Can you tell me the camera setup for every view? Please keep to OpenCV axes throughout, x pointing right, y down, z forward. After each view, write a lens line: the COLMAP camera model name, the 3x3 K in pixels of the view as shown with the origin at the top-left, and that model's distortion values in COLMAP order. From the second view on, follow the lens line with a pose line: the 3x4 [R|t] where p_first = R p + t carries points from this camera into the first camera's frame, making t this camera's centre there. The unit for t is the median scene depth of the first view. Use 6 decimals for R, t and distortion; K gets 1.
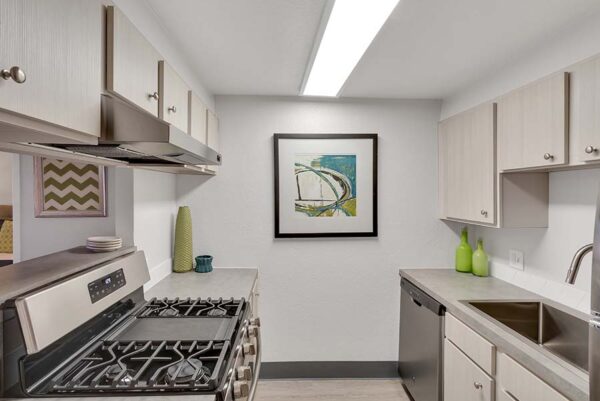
lens RADIAL K [[303.4, 0, 296.9], [0, 303.4, 196.3], [0, 0, 1]] dist [0.010794, 0.000384]
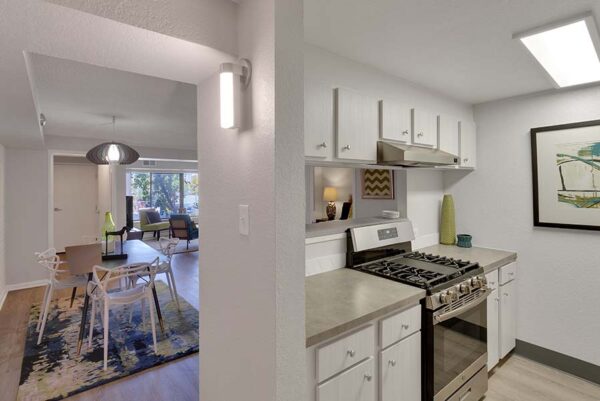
lens RADIAL K [[303.4, 0, 296.9], [0, 303.4, 196.3], [0, 0, 1]] dist [0.010794, 0.000384]
pose [[0.580389, 0.019795, -0.814098, 0.338629], [0.000140, 0.999702, 0.024408, 0.006995], [0.814339, -0.014280, 0.580214, -0.317429]]
